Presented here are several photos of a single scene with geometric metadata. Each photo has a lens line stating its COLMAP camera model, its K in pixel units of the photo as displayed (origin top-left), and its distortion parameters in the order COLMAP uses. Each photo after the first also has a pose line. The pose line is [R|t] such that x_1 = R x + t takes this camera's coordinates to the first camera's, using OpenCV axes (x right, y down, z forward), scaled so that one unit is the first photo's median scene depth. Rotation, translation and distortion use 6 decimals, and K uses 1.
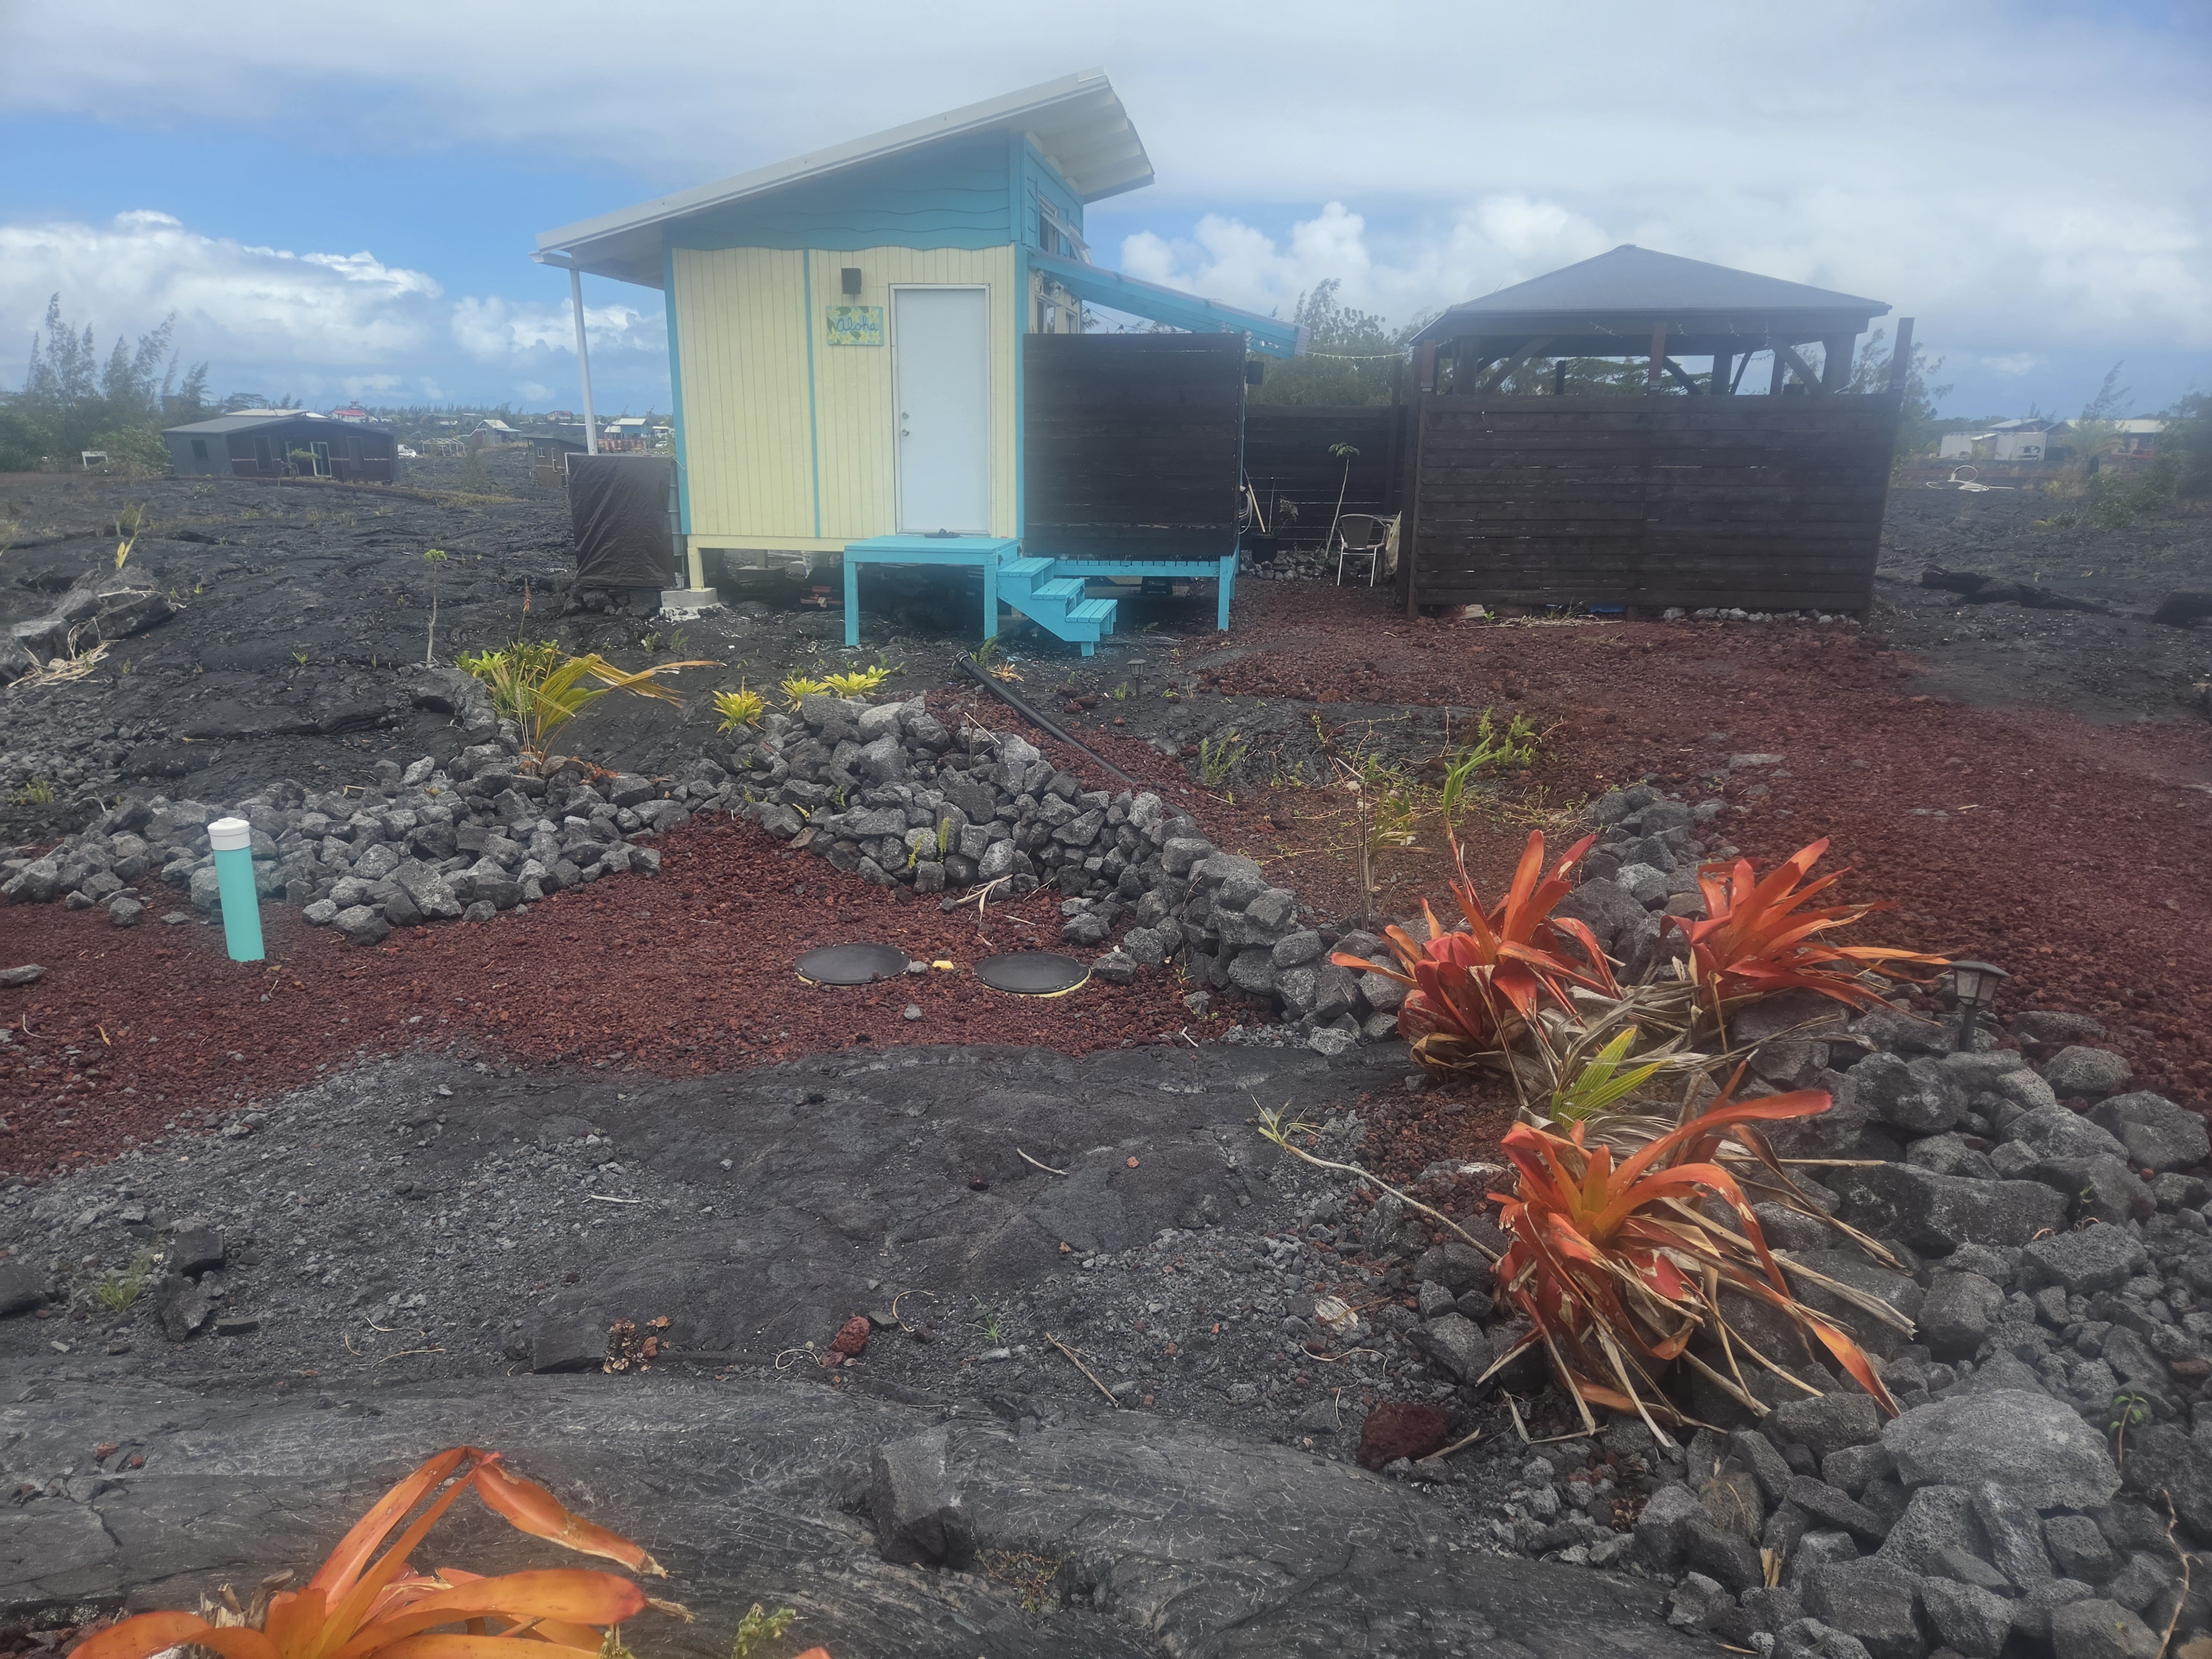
lens RADIAL K [[1538.8, 0, 1104.3], [0, 1538.8, 866.0], [0, 0, 1]] dist [0.027751, -0.000189]
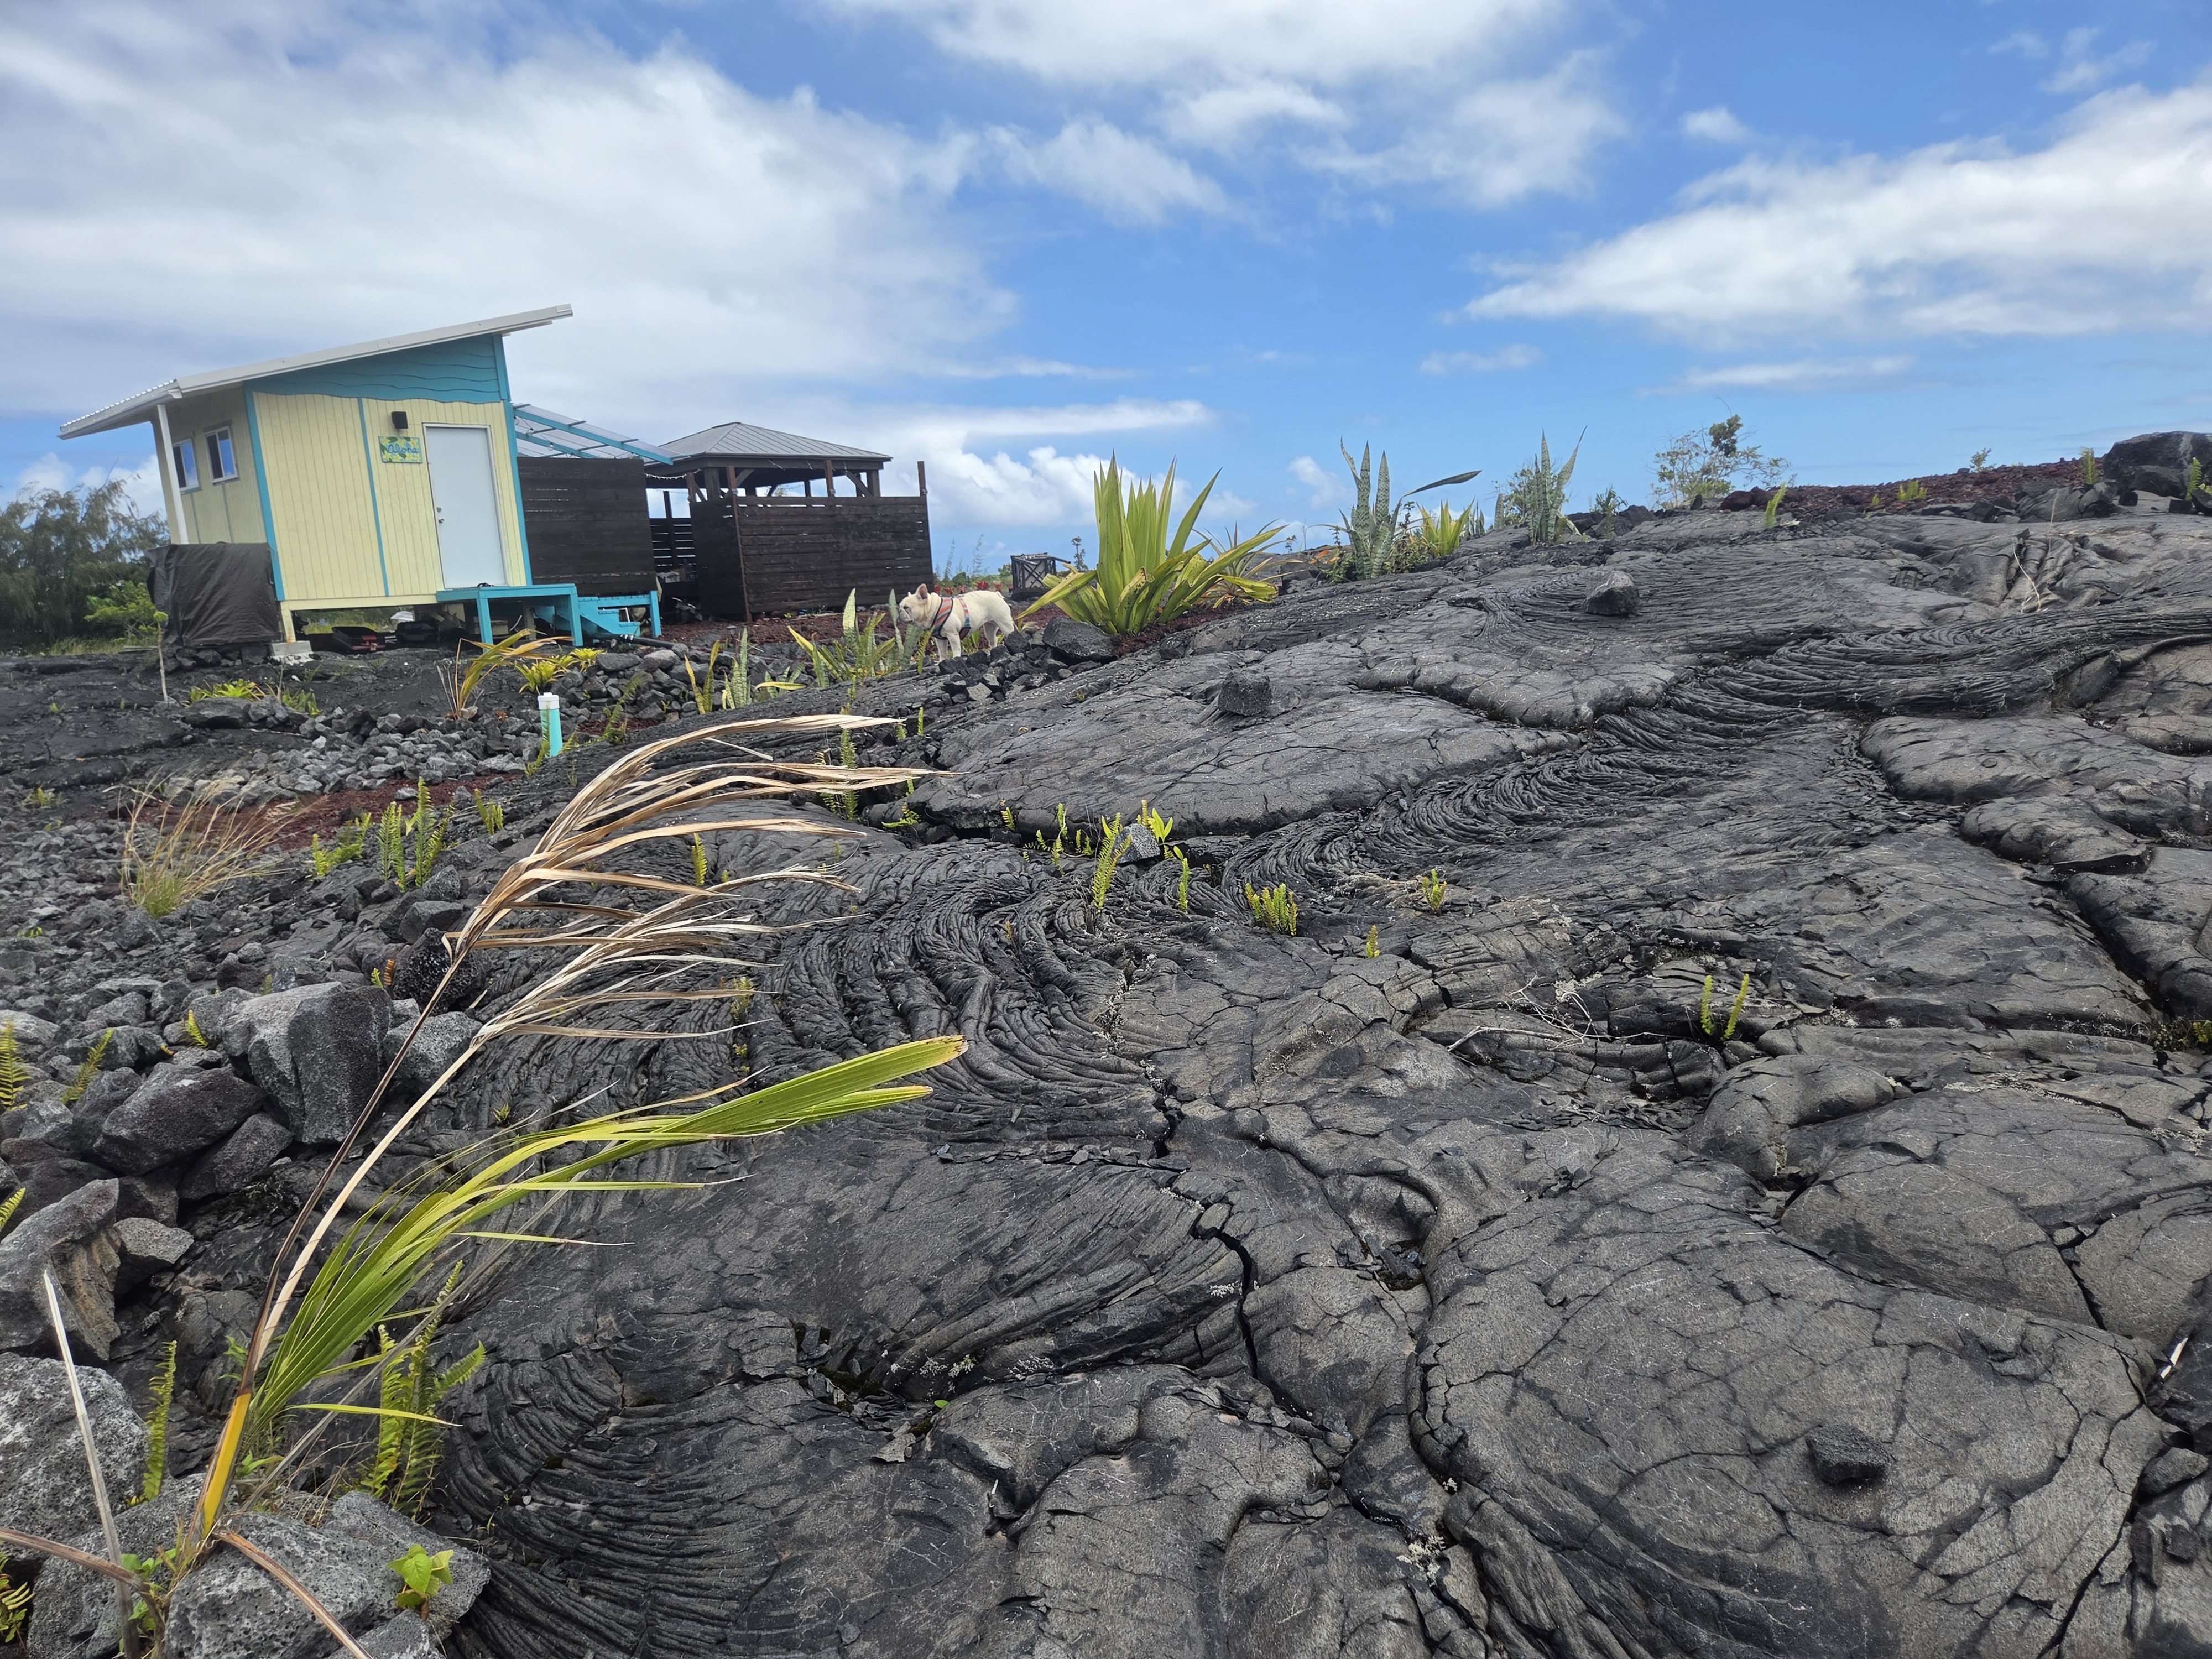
lens RADIAL K [[1538.8, 0, 1104.3], [0, 1538.8, 866.0], [0, 0, 1]] dist [0.027751, -0.000189]
pose [[0.563600, -0.189837, 0.803939, -1.022056], [0.283823, 0.958486, 0.027357, 0.173698], [-0.775758, 0.212758, 0.594083, -0.299227]]
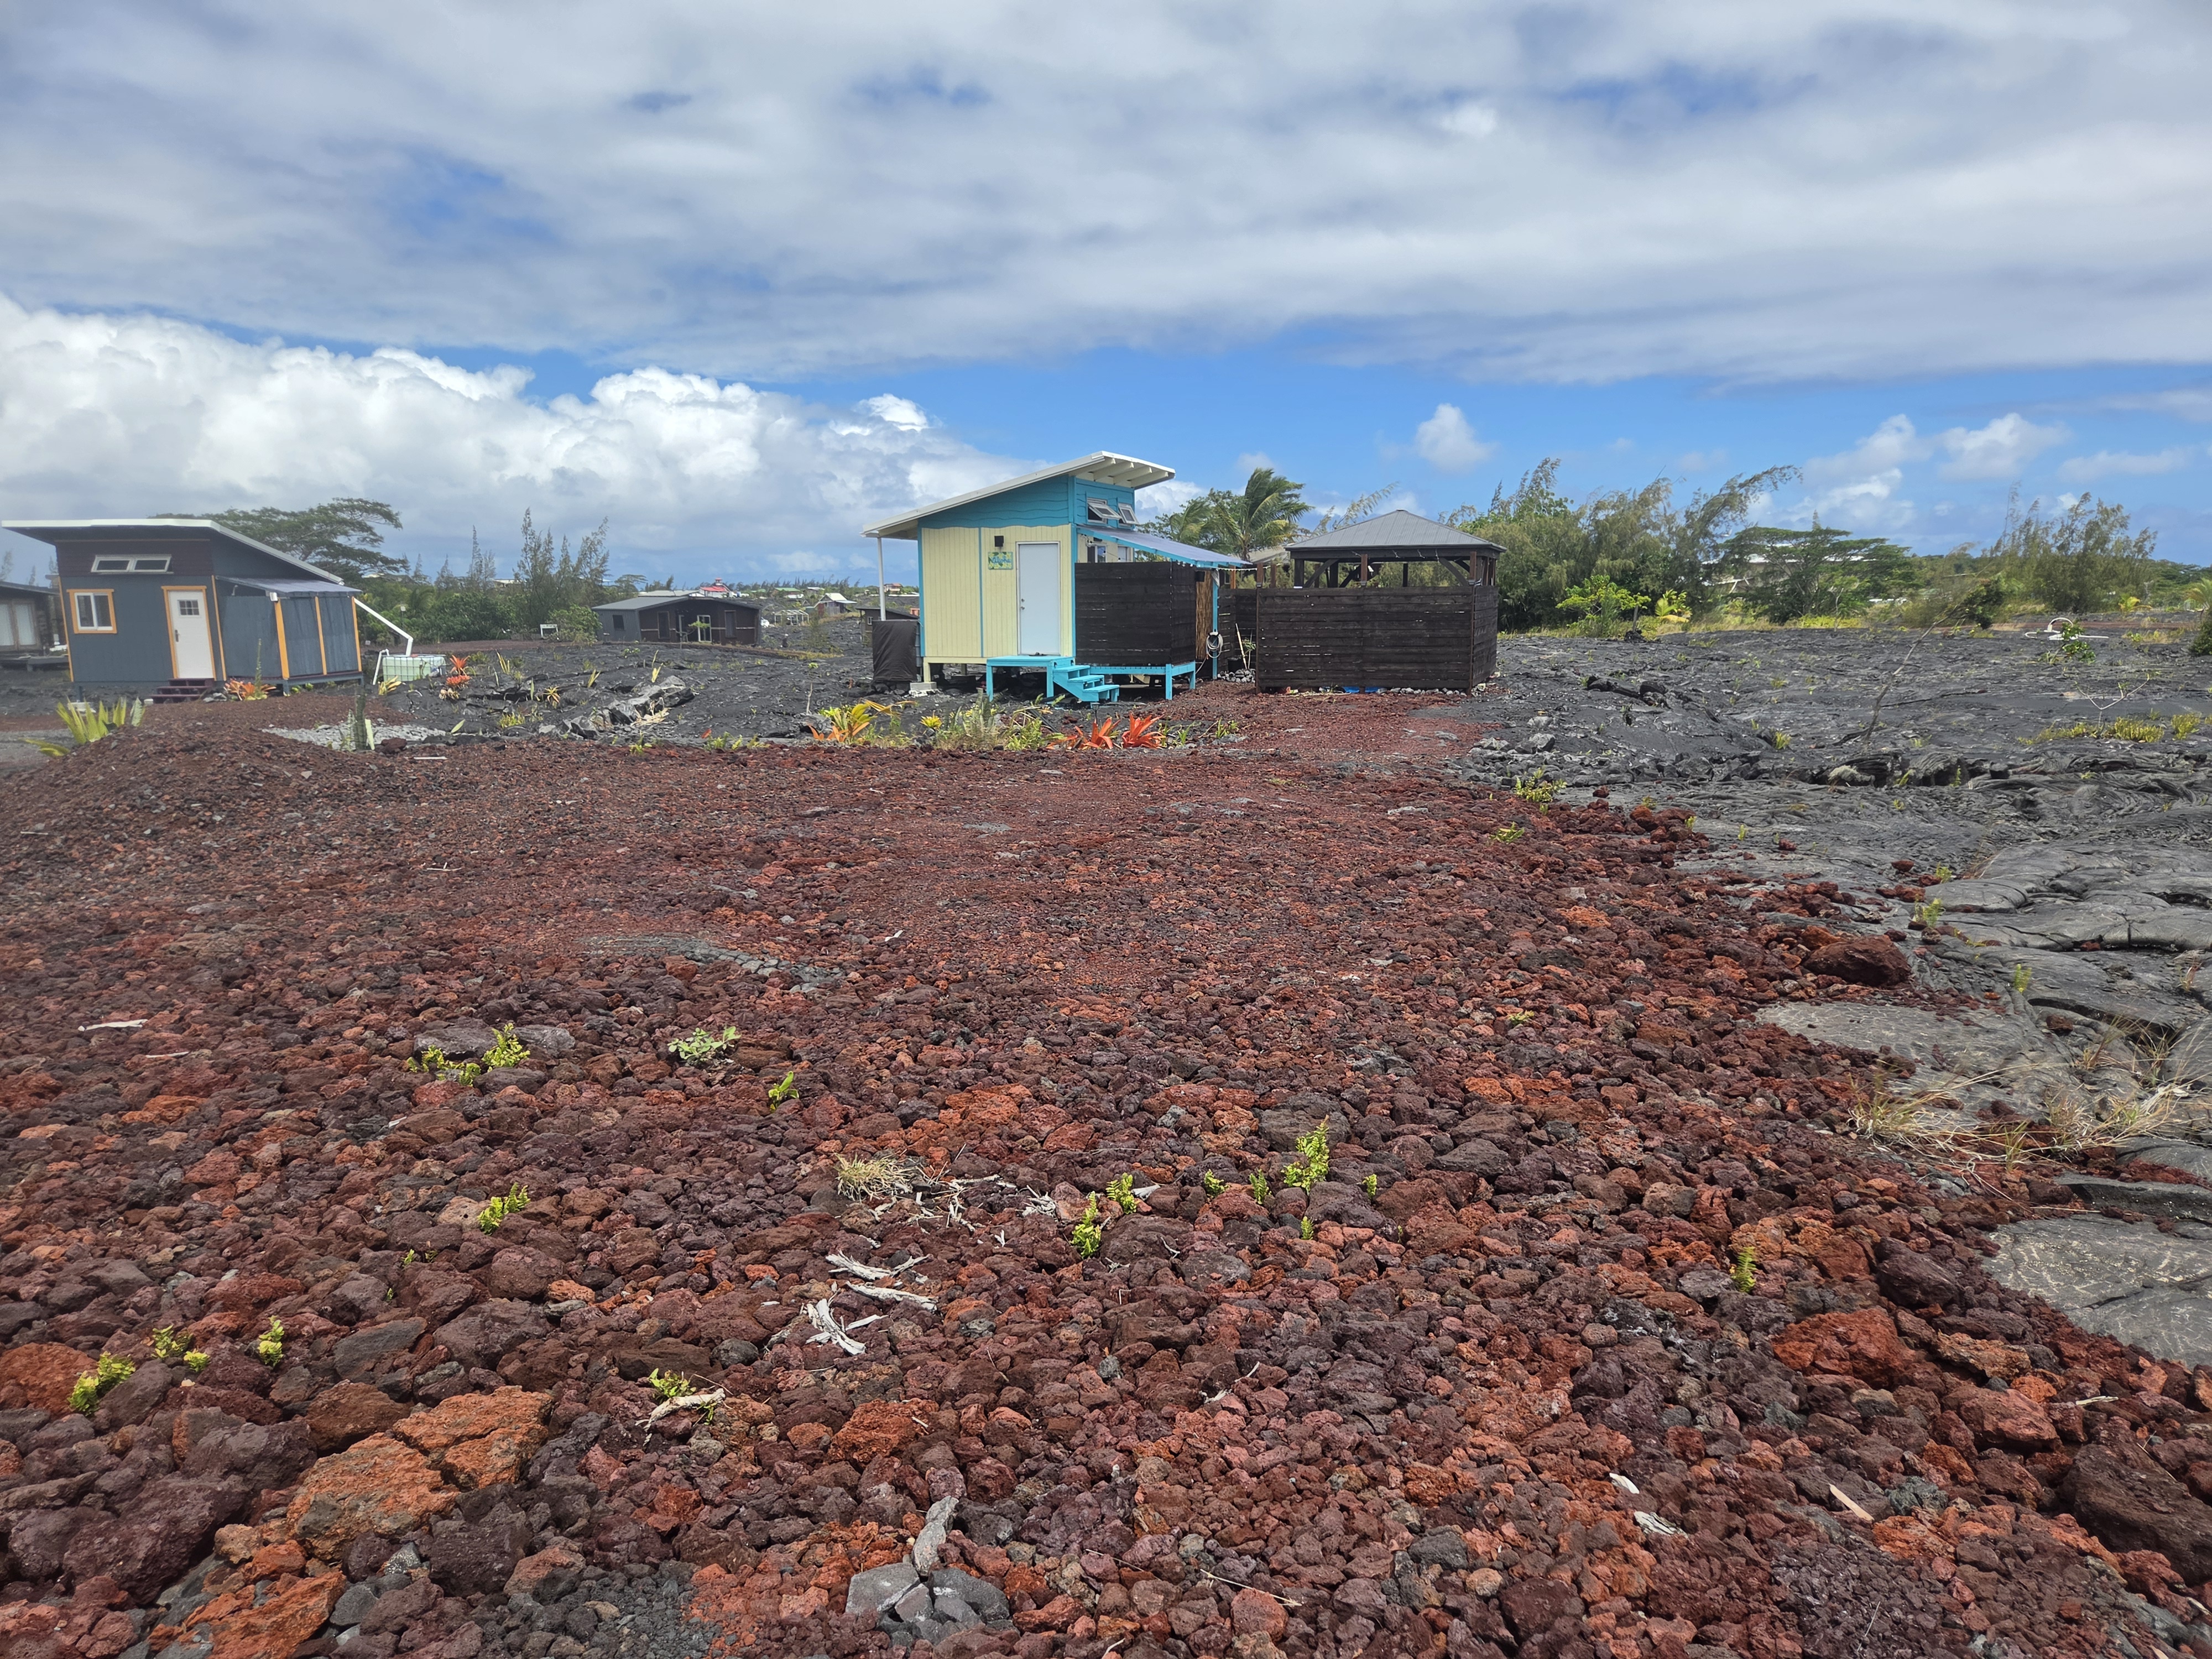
lens RADIAL K [[1538.8, 0, 1104.3], [0, 1538.8, 866.0], [0, 0, 1]] dist [0.027751, -0.000189]
pose [[0.981774, 0.018625, -0.189138, 0.392961], [-0.037496, 0.994608, -0.096691, 0.277255], [0.186317, 0.102021, 0.977178, -1.028270]]
